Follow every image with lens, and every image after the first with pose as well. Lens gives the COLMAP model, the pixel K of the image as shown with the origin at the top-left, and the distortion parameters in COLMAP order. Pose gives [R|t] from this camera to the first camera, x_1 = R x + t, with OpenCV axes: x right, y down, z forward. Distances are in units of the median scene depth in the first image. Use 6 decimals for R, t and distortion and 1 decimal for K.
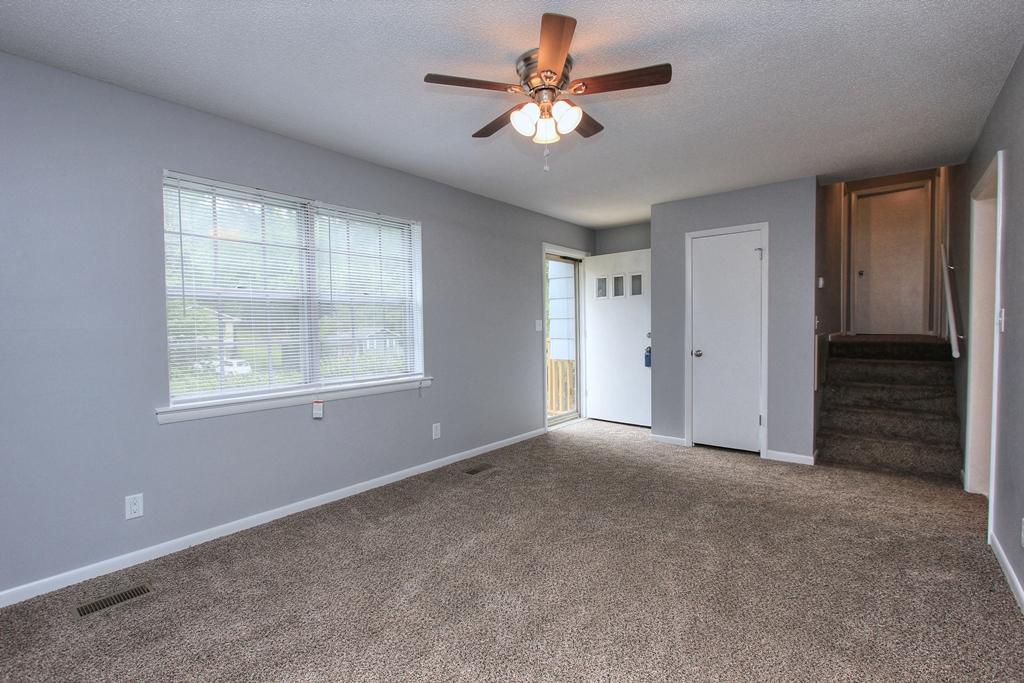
lens RADIAL K [[470.2, 0, 517.3], [0, 470.2, 338.6], [0, 0, 1]] dist [-0.015939, 0.002688]
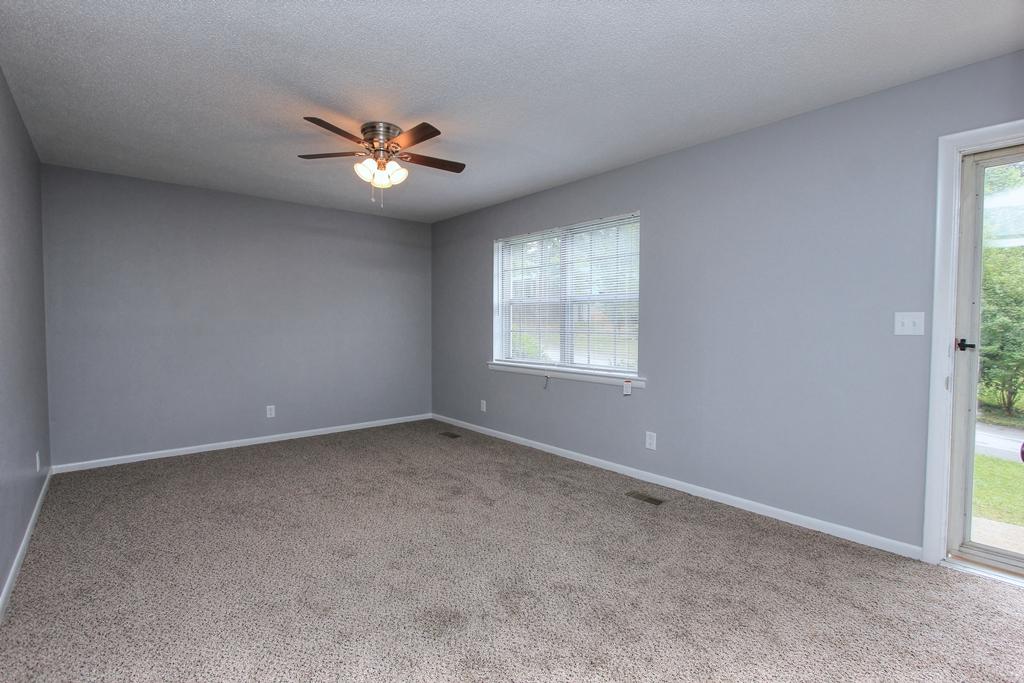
lens RADIAL K [[470.2, 0, 518.0], [0, 470.2, 337.6], [0, 0, 1]] dist [-0.015939, 0.002688]
pose [[-0.162628, 0.054412, -0.985186, 0.761855], [-0.019257, 0.998113, 0.058305, -0.046371], [0.986500, 0.028454, -0.161273, 0.921192]]
